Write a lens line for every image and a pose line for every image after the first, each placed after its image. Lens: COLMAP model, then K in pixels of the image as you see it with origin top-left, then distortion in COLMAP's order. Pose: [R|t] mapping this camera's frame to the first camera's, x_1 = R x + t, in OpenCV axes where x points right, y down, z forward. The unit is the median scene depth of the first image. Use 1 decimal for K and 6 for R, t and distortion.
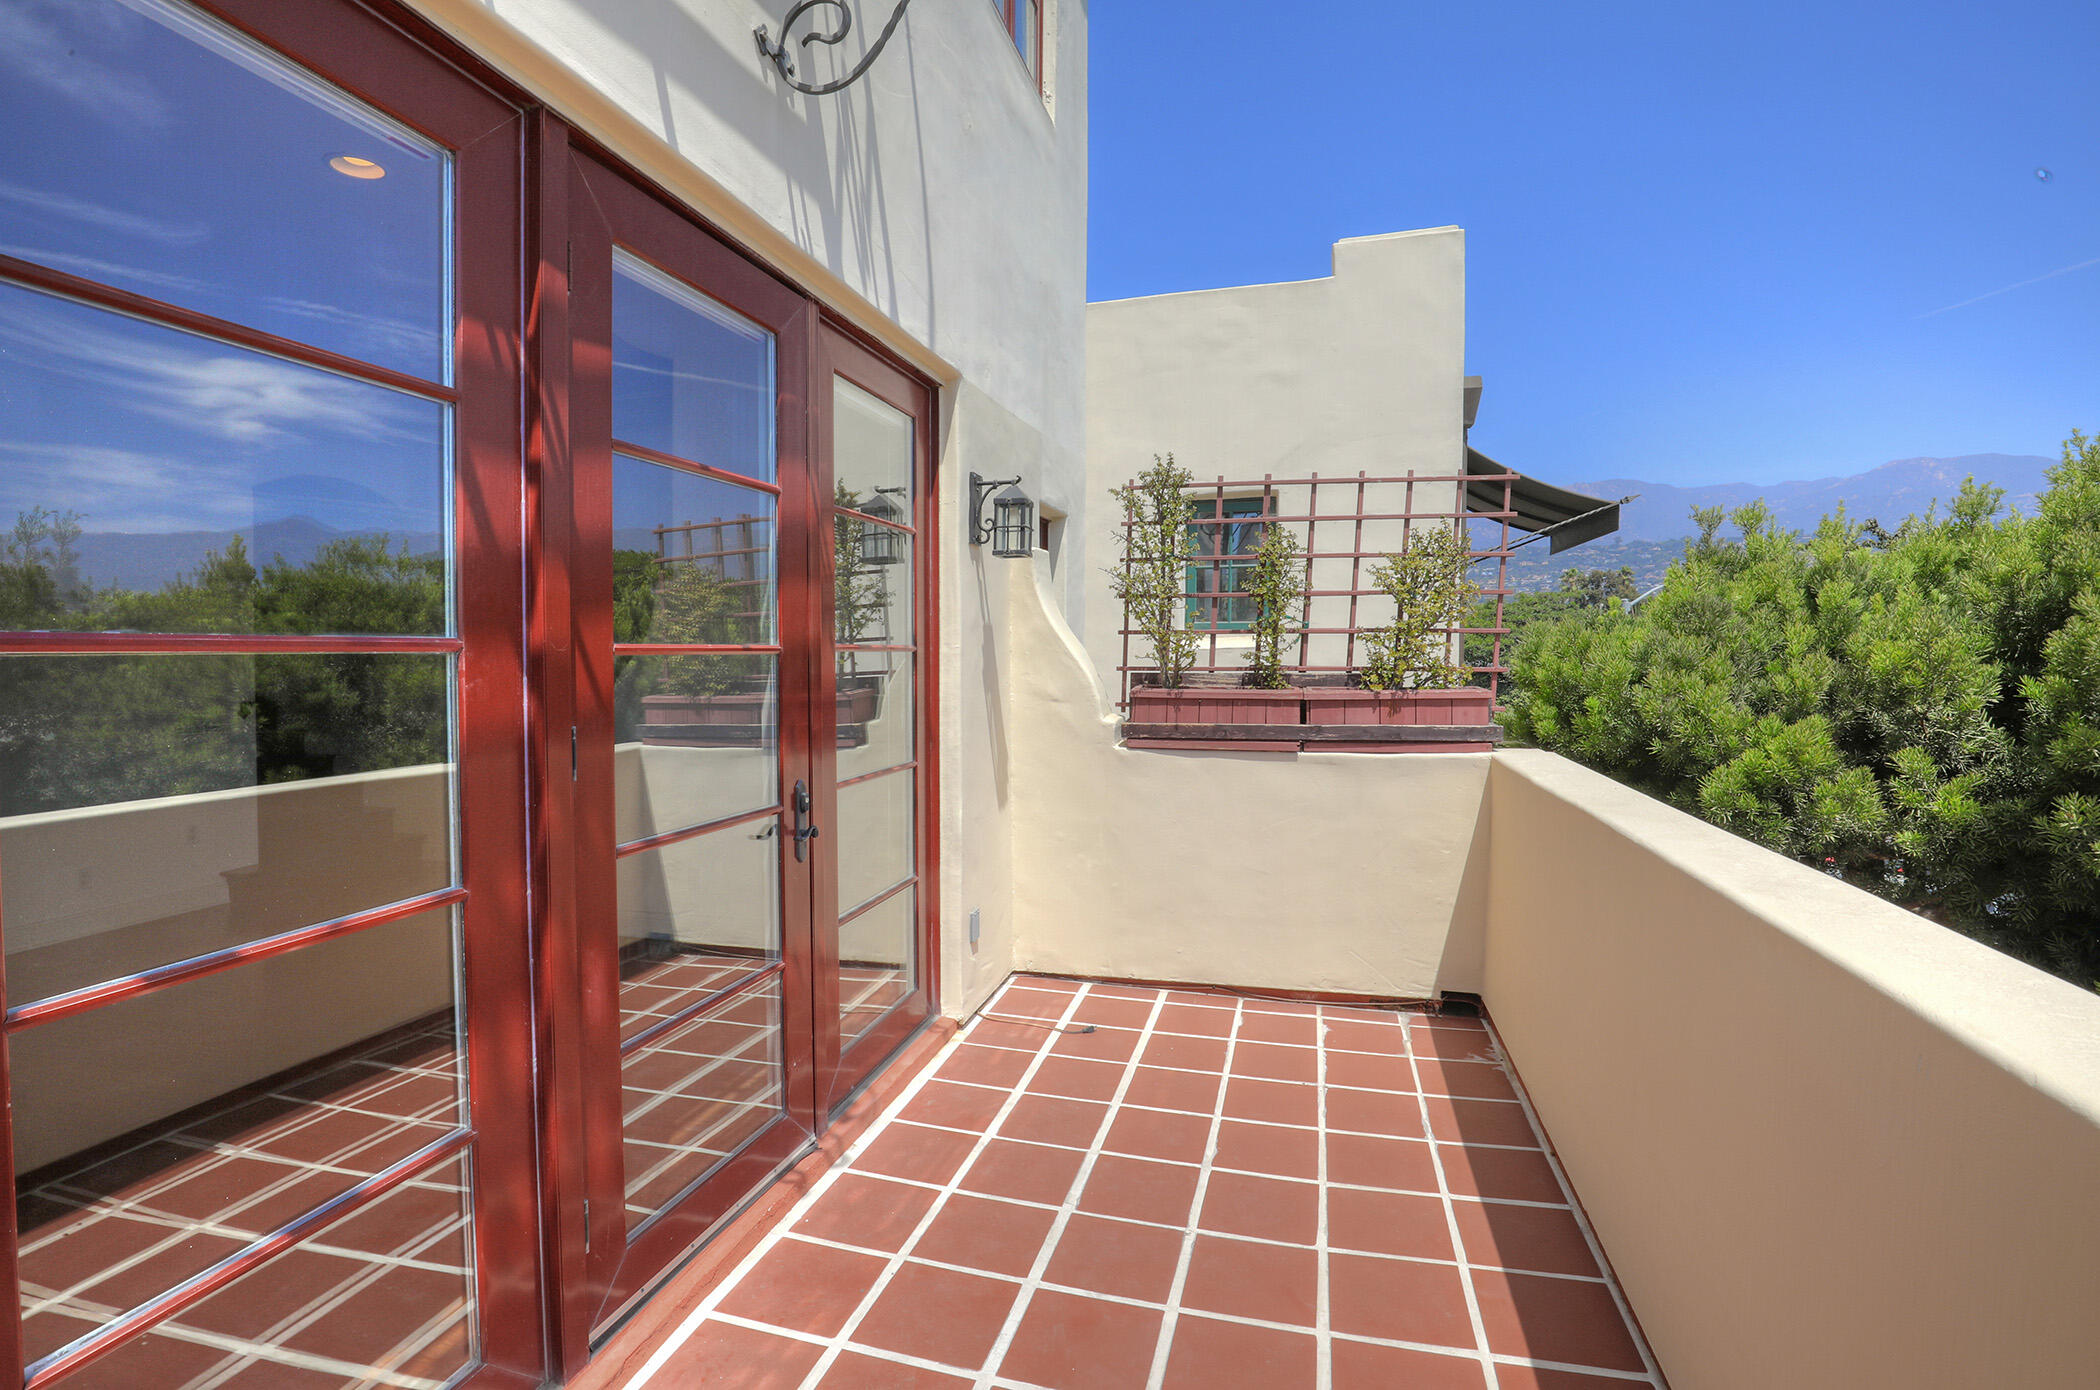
lens RADIAL K [[984.0, 0, 1050.0], [0, 984.0, 695.0], [0, 0, 1]] dist [-0.037901, -0.000081]
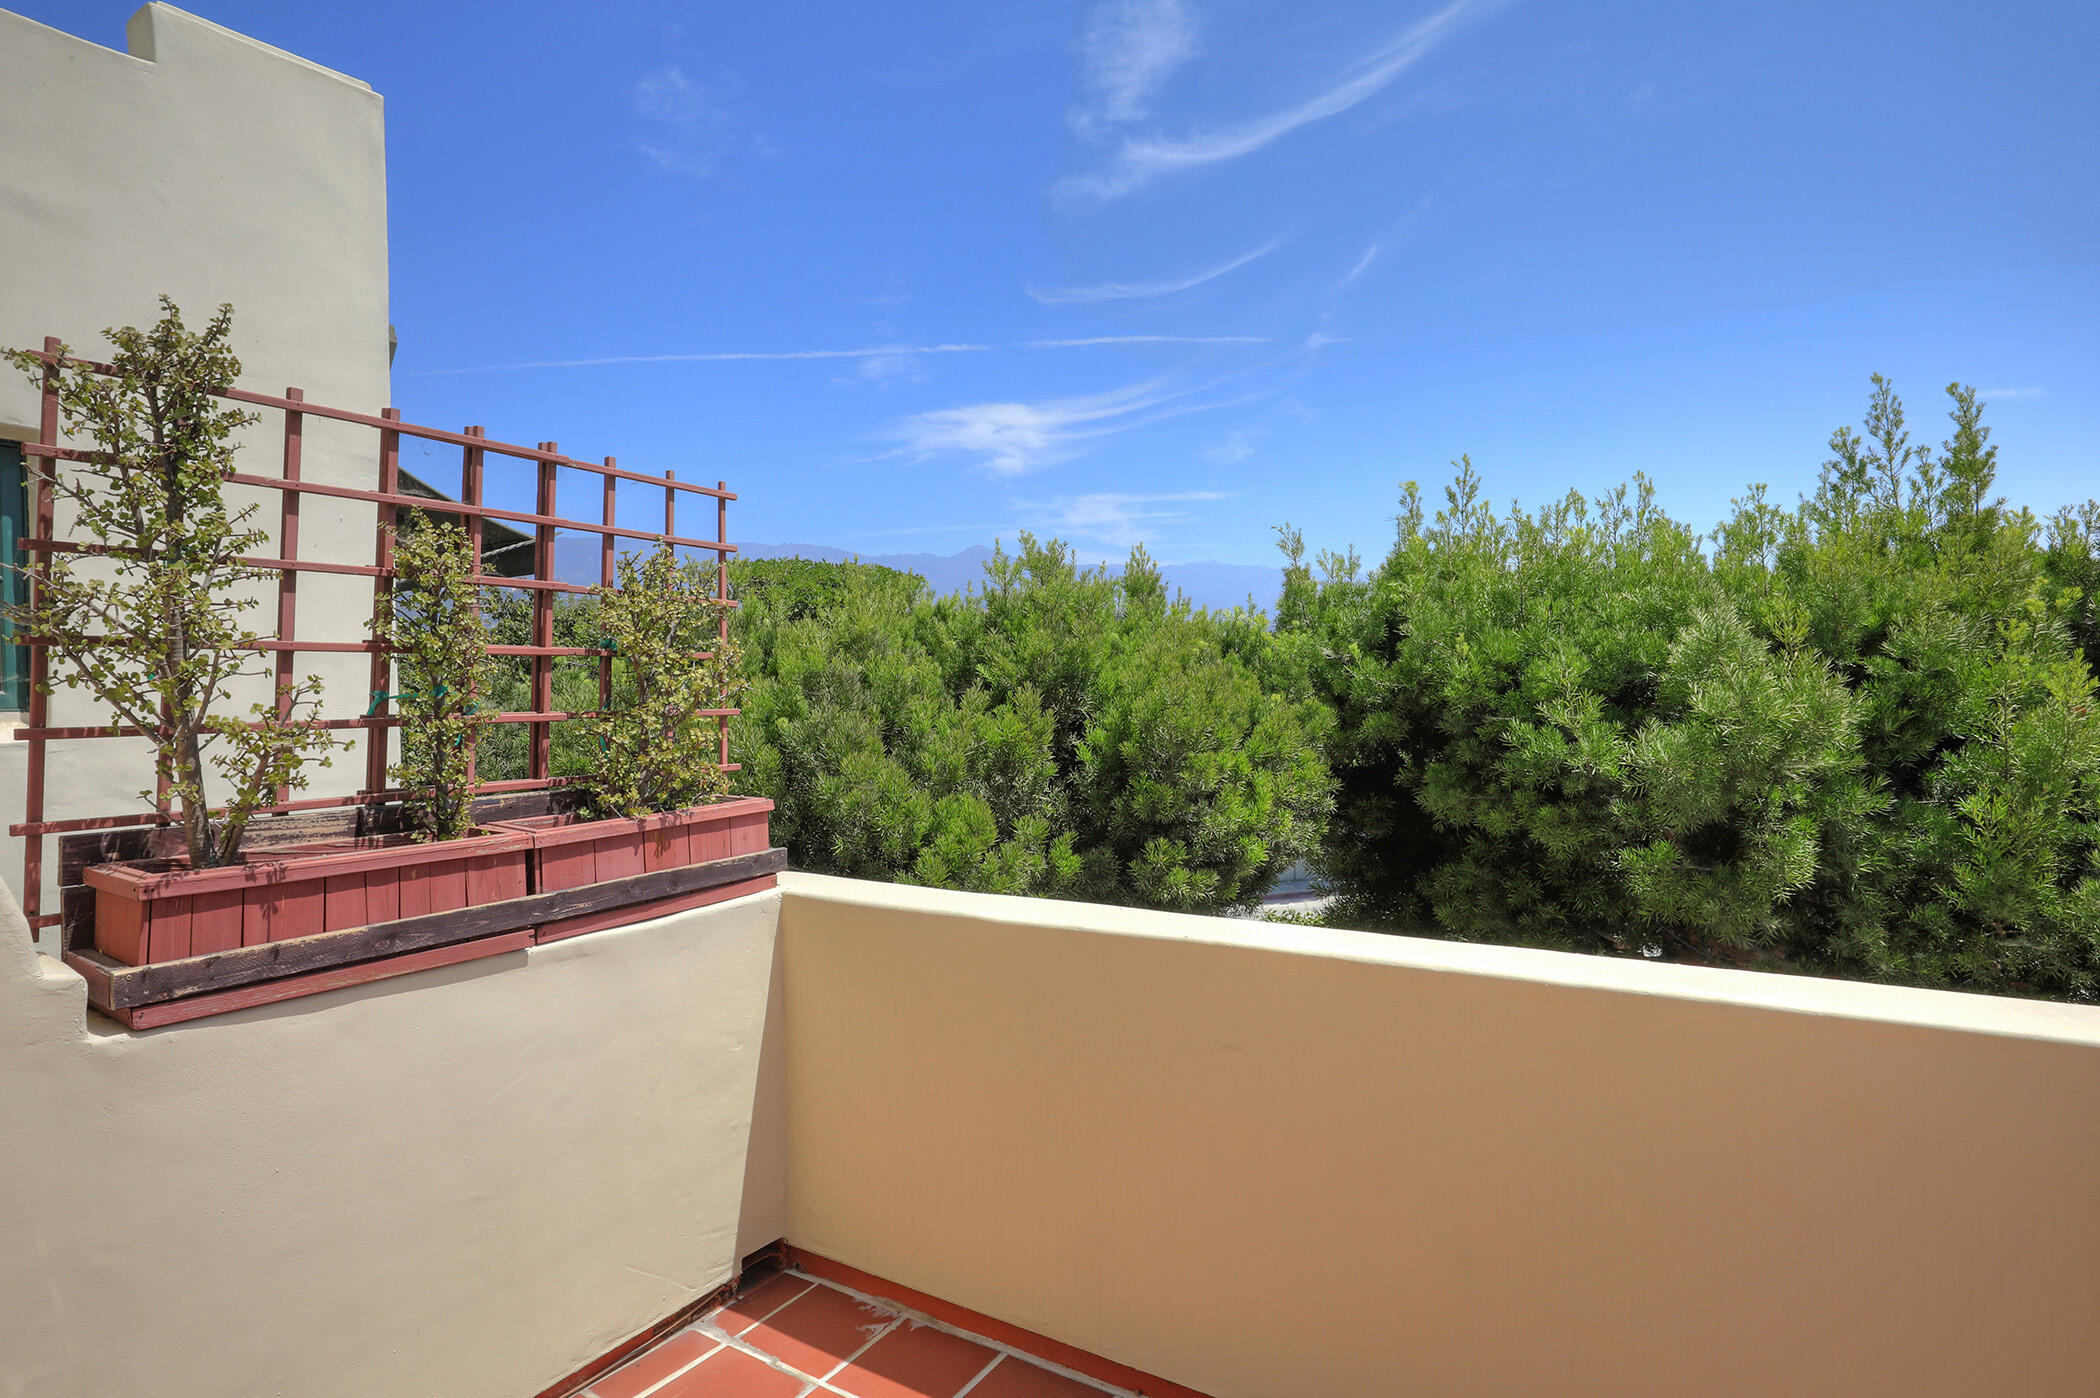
lens RADIAL K [[1089.3, 0, 1050.0], [0, 1089.3, 699.0], [0, 0, 1]] dist [-0.005733, -0.000952]
pose [[0.278334, -0.007473, 0.960455, -0.239277], [0.054257, 0.998495, -0.007954, -0.057672], [-0.958951, 0.054325, 0.278320, 0.555192]]
